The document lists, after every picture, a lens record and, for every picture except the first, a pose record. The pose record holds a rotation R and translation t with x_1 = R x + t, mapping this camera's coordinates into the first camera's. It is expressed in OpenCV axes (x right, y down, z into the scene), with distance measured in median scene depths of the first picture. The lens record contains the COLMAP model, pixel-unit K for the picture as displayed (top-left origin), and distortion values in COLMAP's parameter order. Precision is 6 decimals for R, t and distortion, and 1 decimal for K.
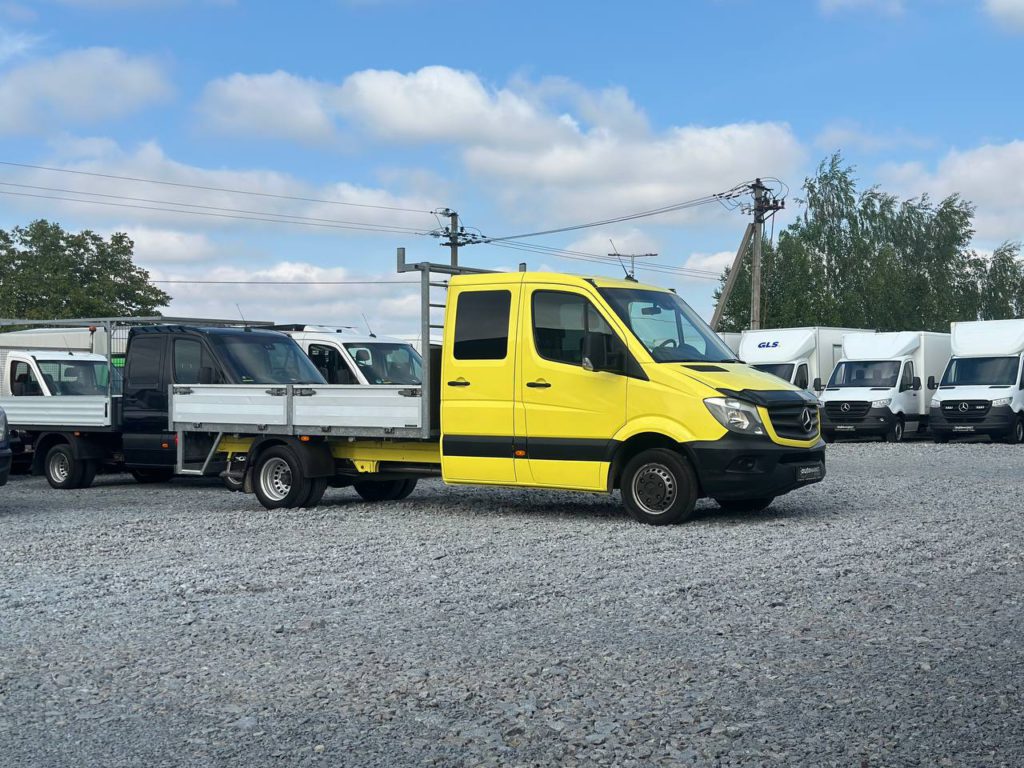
lens RADIAL K [[1411.7, 0, 512.0], [0, 1411.7, 384.0], [0, 0, 1]] dist [0.148905, -0.111621]
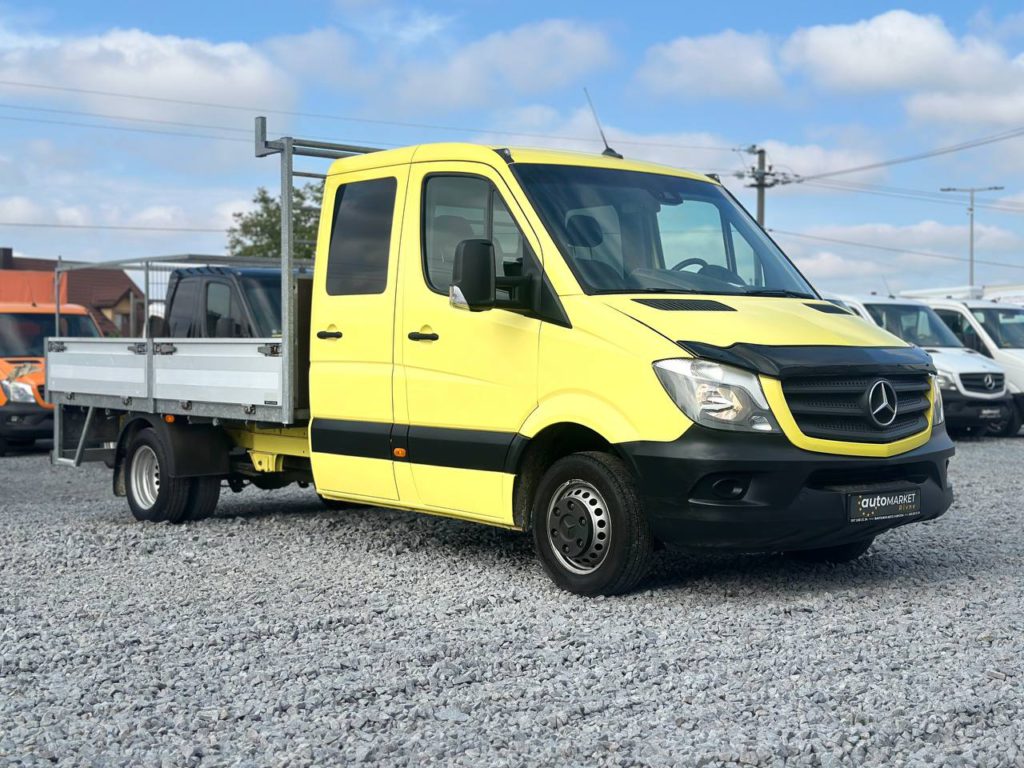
lens RADIAL K [[1413.2, 0, 520.4], [0, 1413.2, 378.1], [0, 0, 1]] dist [0.142132, -0.095535]
pose [[0.963331, 0.008246, -0.268189, 0.195472], [-0.002464, 0.999757, 0.021889, 0.004563], [0.268305, -0.020426, 0.963117, 0.413197]]
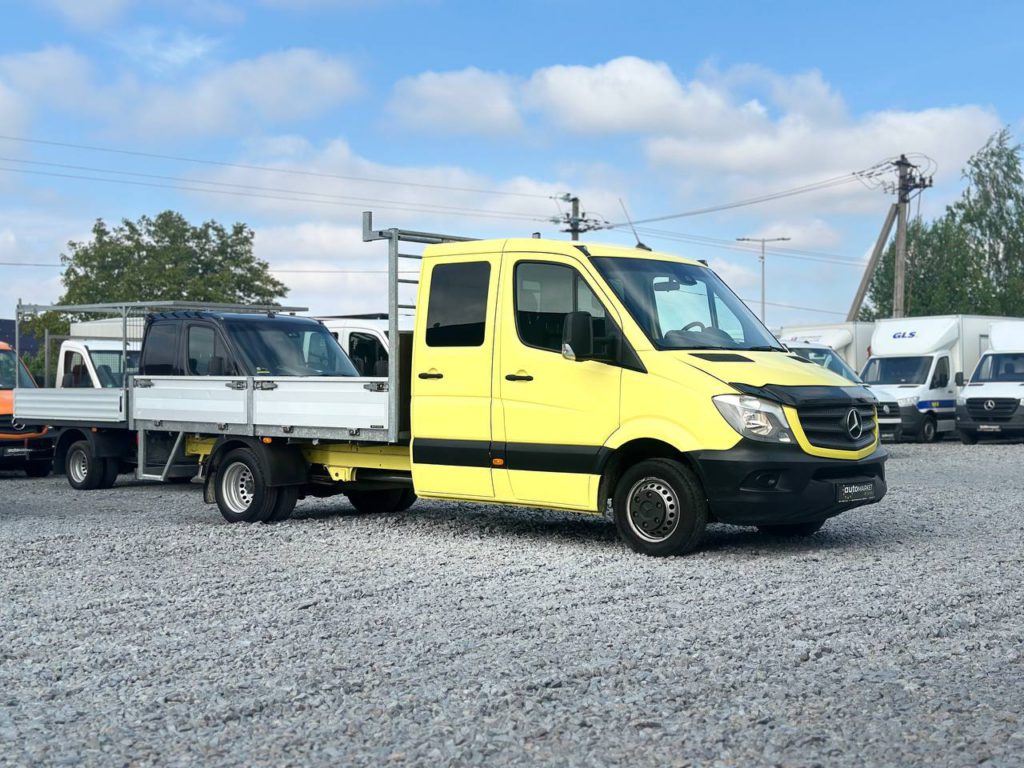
lens RADIAL K [[1411.7, 0, 512.0], [0, 1411.7, 384.0], [0, 0, 1]] dist [0.148905, -0.111621]
pose [[0.993391, 0.004035, -0.114706, 0.098447], [-0.003528, 0.999983, 0.004625, 0.000441], [0.114723, -0.004189, 0.993389, 0.180880]]
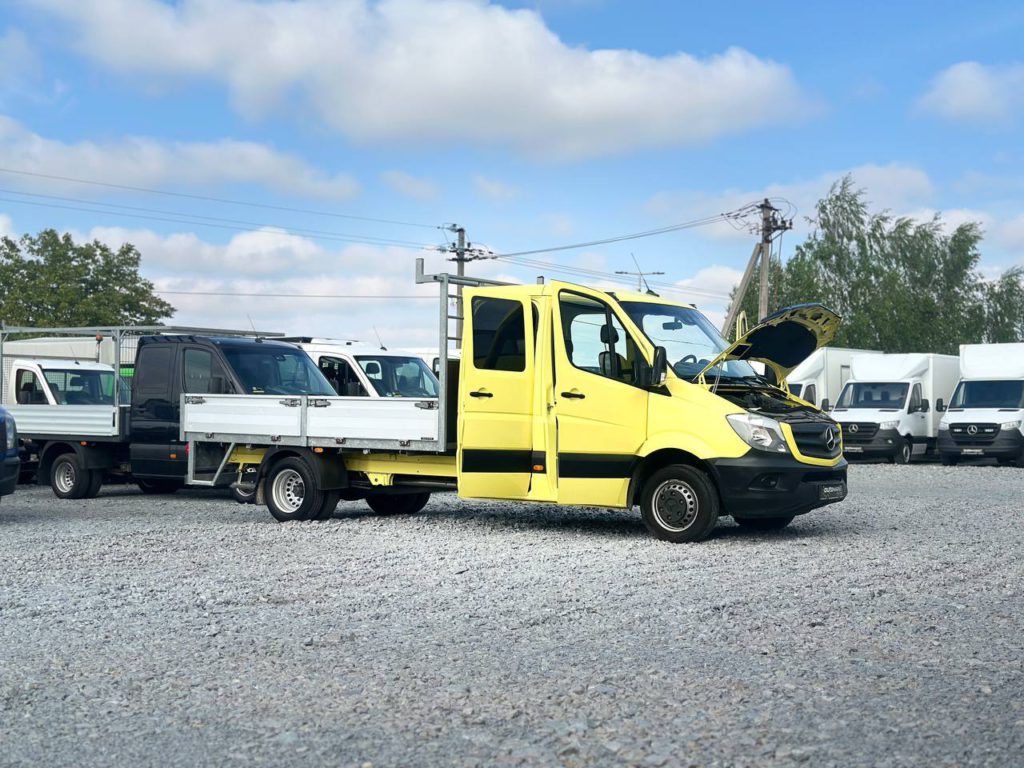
lens RADIAL K [[1413.2, 0, 520.4], [0, 1413.2, 378.1], [0, 0, 1]] dist [0.142132, -0.095535]
pose [[0.999880, 0.014463, 0.005572, -0.012101], [-0.014369, 0.999757, -0.016696, 0.002808], [-0.005812, 0.016613, 0.999845, 0.010600]]
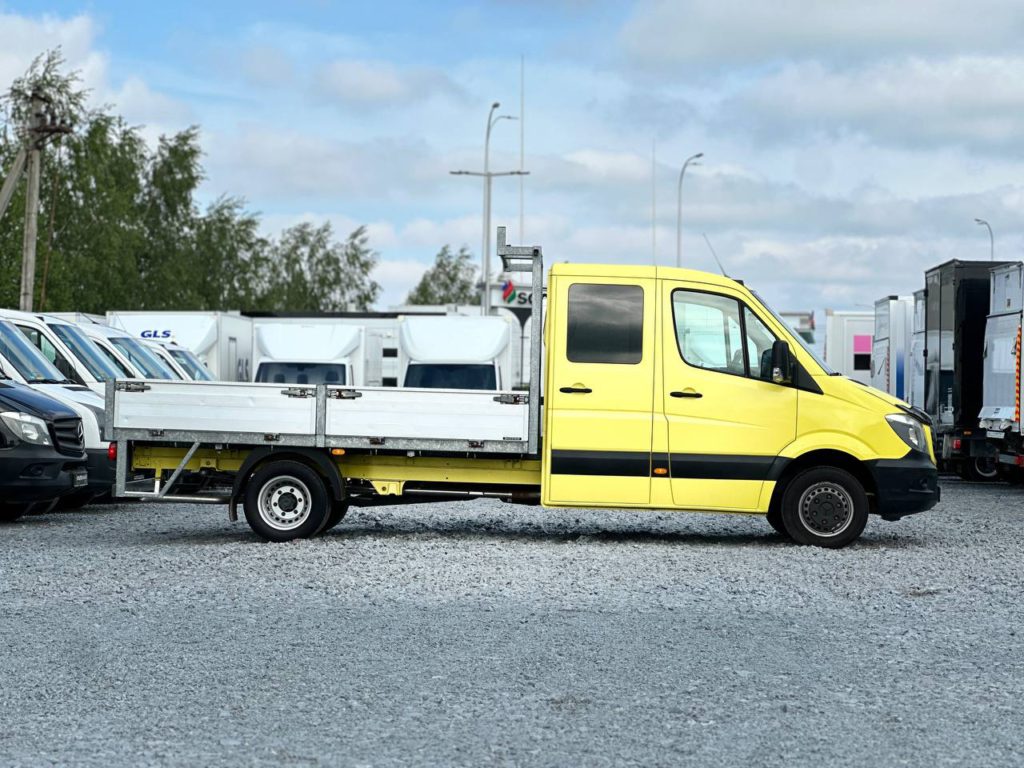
lens RADIAL K [[2264.8, 0, 512.0], [0, 2264.8, 384.0], [0, 0, 1]] dist [0.188115, -0.146015]
pose [[0.835026, 0.030061, 0.549388, -0.789589], [-0.028975, 0.999523, -0.010650, 0.011235], [-0.549447, -0.007025, 0.835499, -0.126848]]
